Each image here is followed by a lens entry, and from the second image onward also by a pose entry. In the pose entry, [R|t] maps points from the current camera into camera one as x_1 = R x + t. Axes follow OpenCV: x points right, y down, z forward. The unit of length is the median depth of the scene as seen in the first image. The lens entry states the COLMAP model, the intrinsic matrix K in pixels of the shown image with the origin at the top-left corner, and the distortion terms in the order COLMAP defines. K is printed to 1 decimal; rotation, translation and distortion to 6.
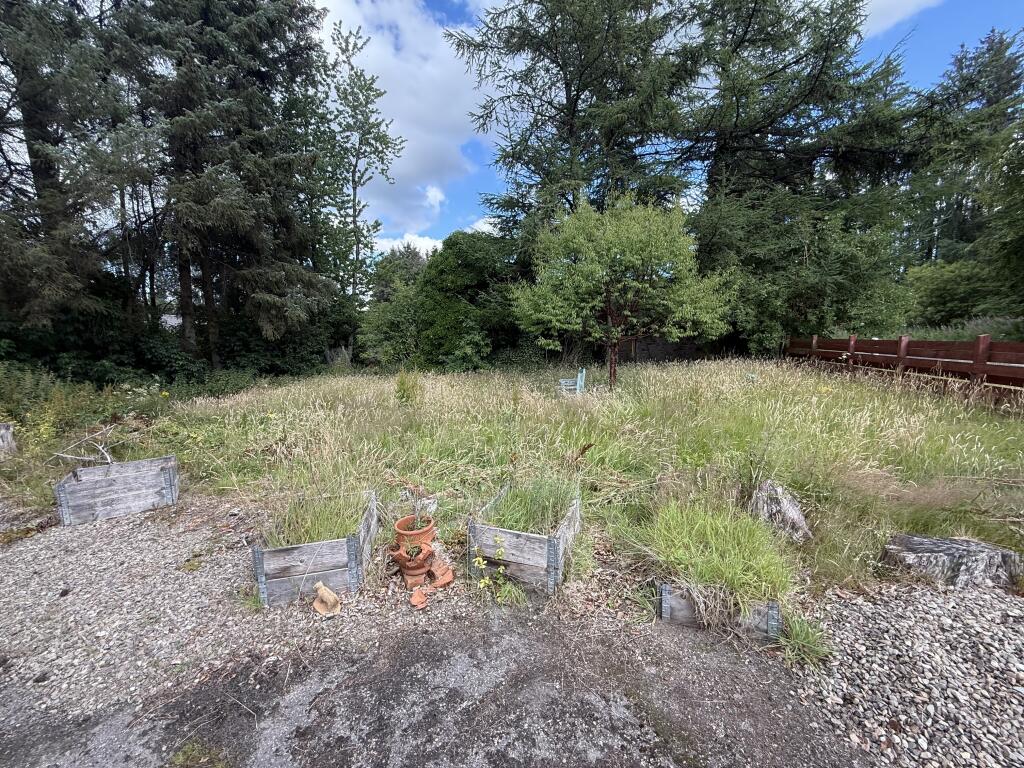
lens RADIAL K [[407.7, 0, 510.0], [0, 407.7, 383.1], [0, 0, 1]] dist [0.000849, -0.000388]
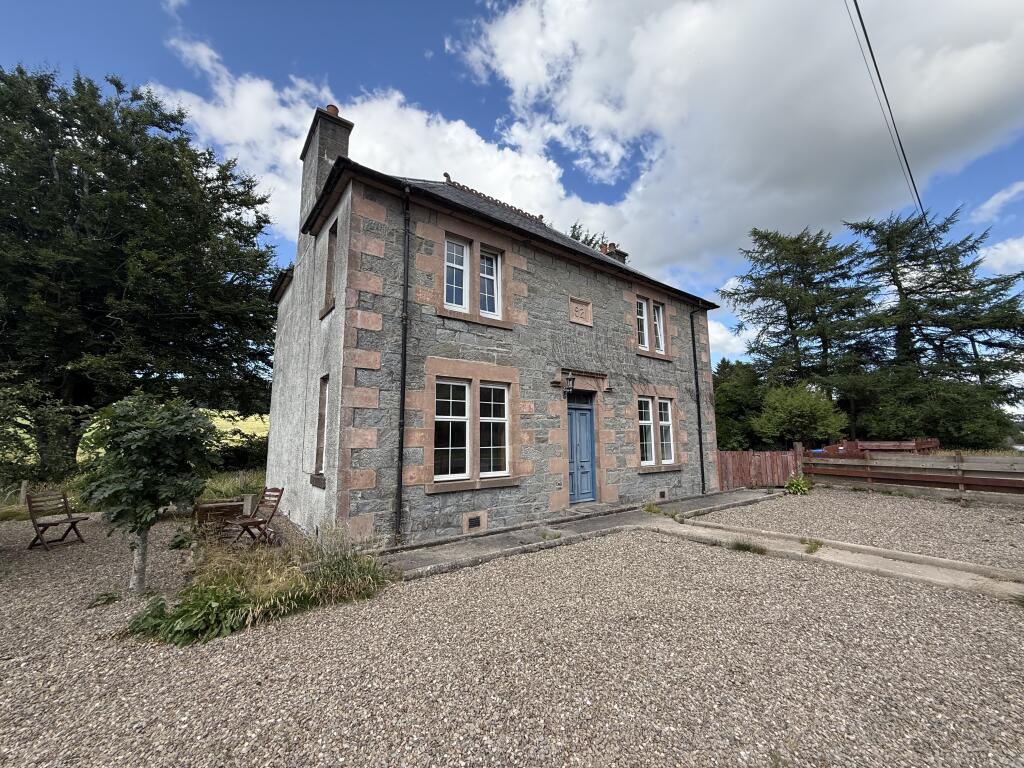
lens RADIAL K [[407.7, 0, 510.0], [0, 407.7, 383.1], [0, 0, 1]] dist [0.000849, -0.000388]
pose [[0.816470, -0.068818, -0.573272, 0.178410], [-0.071832, 0.973052, -0.219113, 0.154168], [0.572902, 0.220078, 0.789524, -1.374530]]
